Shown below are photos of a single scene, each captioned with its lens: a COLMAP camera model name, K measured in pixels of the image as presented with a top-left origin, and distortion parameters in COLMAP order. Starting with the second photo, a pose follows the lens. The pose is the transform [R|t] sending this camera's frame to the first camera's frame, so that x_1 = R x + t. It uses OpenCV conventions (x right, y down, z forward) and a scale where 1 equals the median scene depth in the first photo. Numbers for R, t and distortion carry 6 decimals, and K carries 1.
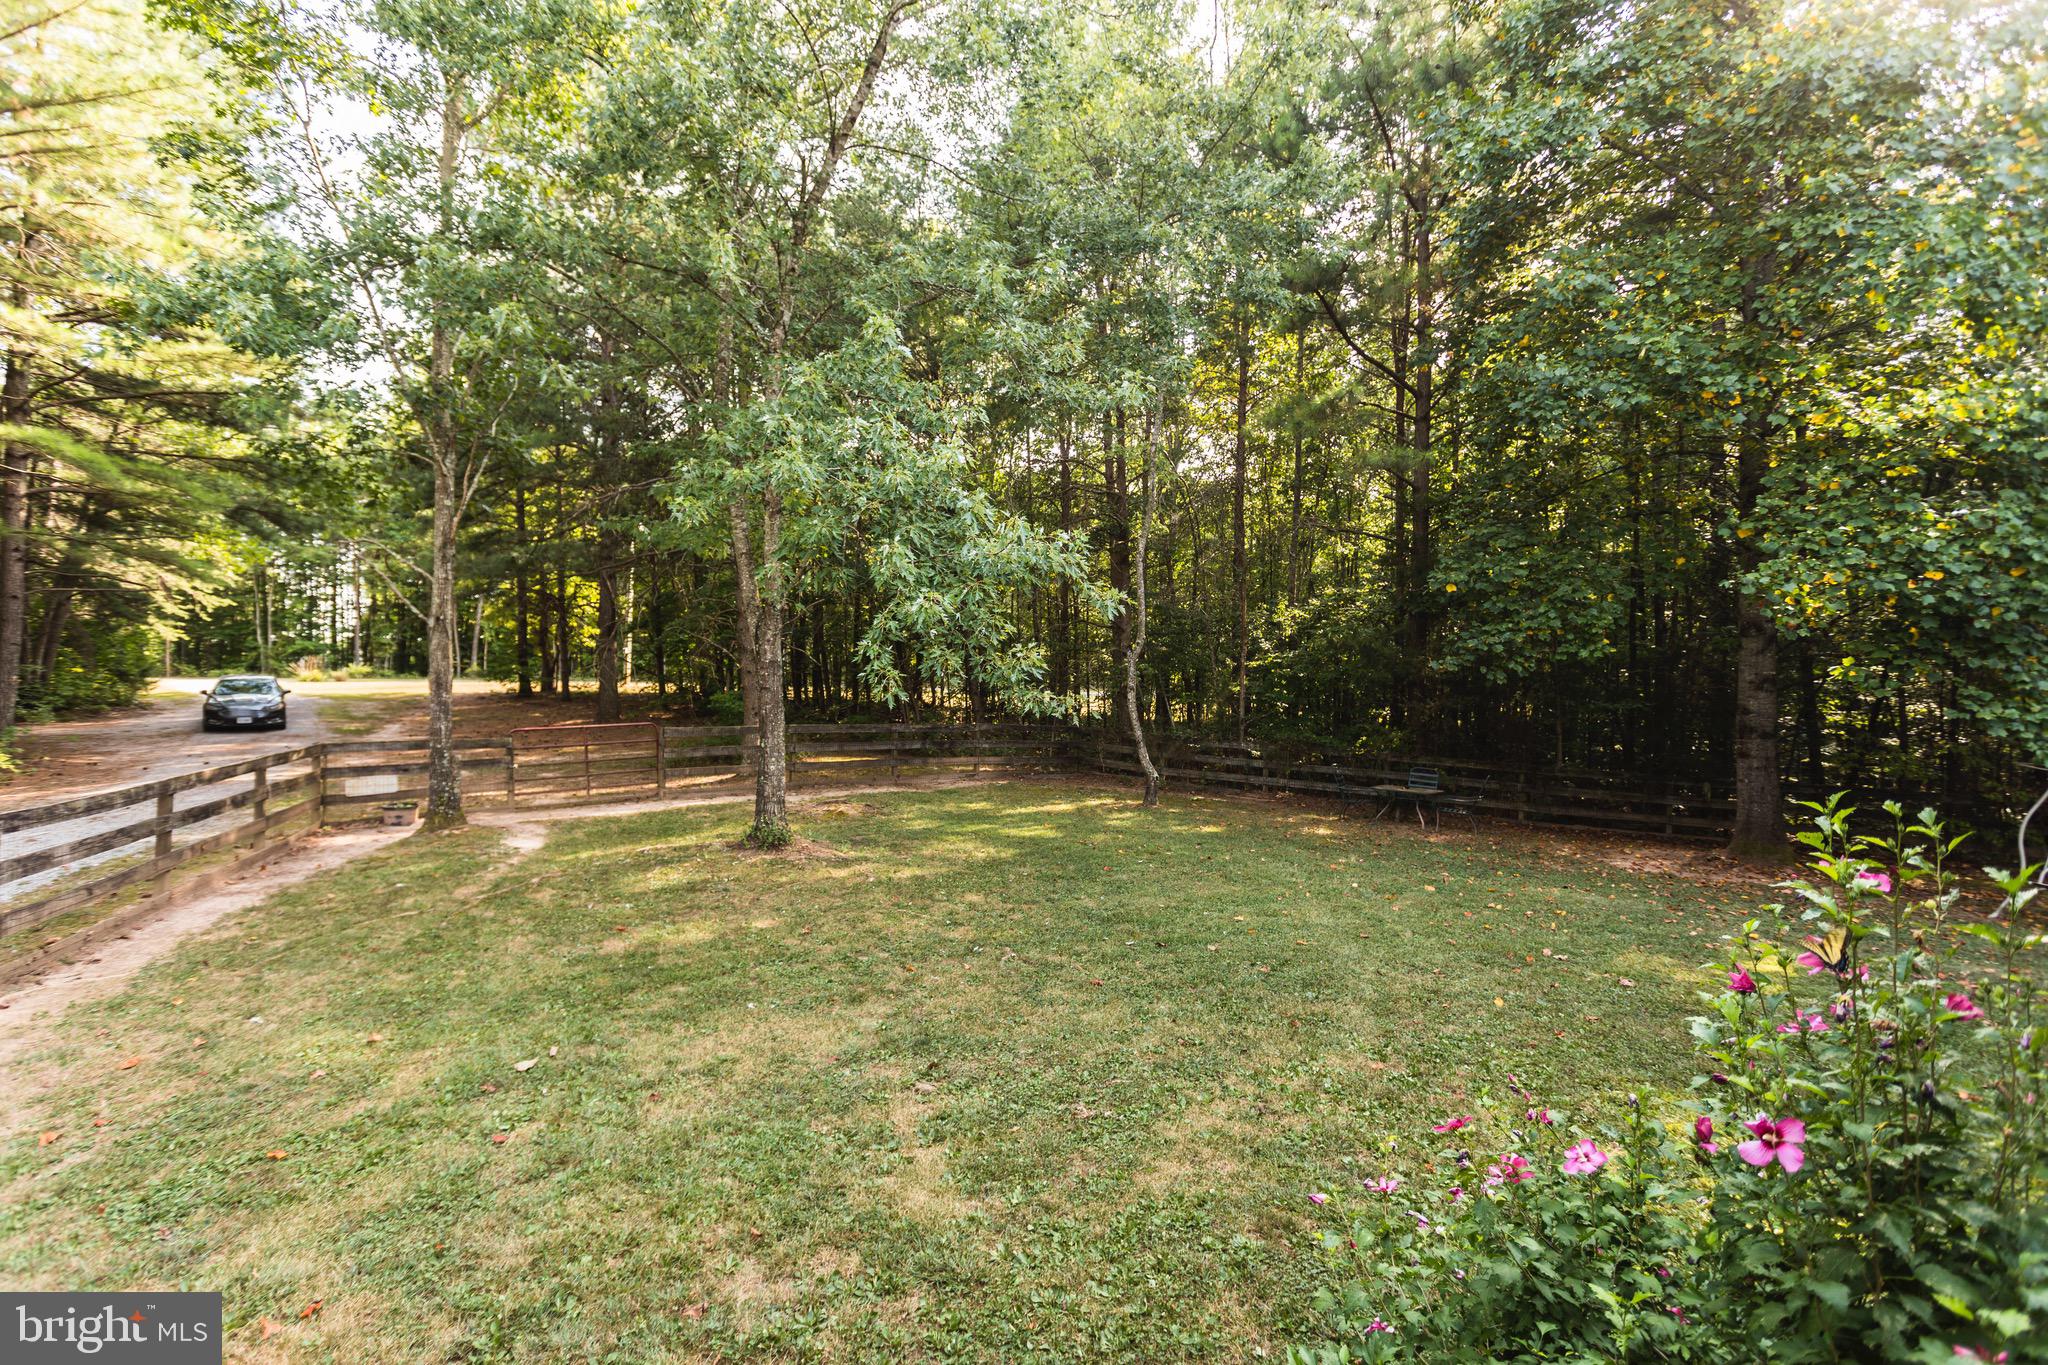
lens RADIAL K [[955.4, 0, 1016.9], [0, 955.4, 675.9], [0, 0, 1]] dist [0.007199, 0.000330]
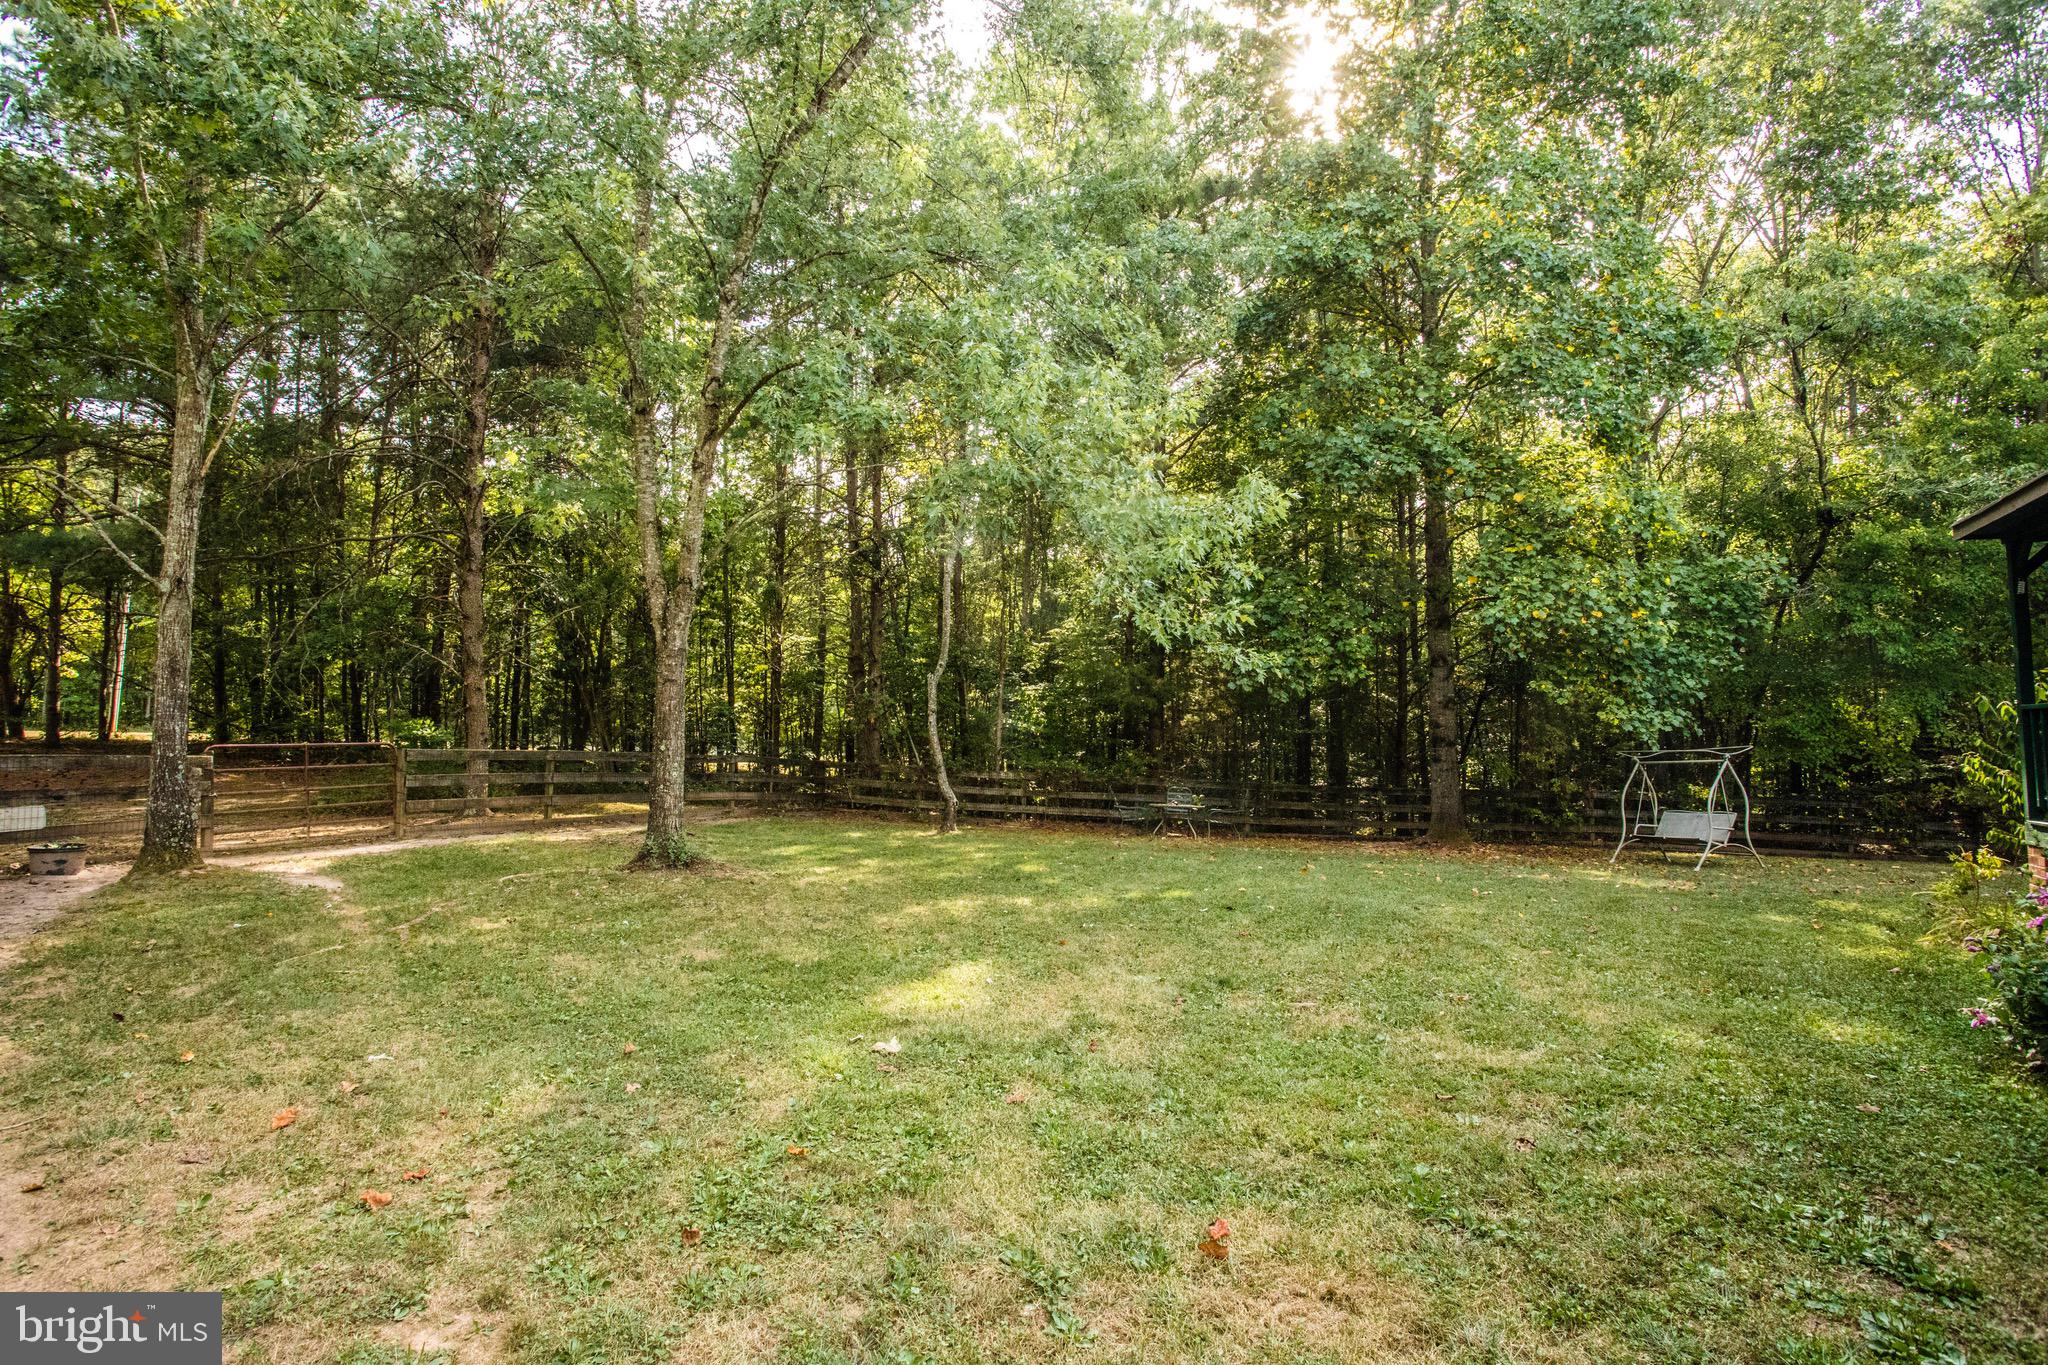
lens RADIAL K [[959.0, 0, 1008.7], [0, 959.0, 675.9], [0, 0, 1]] dist [0.001311, 0.000908]
pose [[0.913672, 0.026143, 0.405611, -0.338429], [0.002746, 0.997510, -0.070479, 0.070708], [-0.406443, 0.065508, 0.911325, 0.080503]]
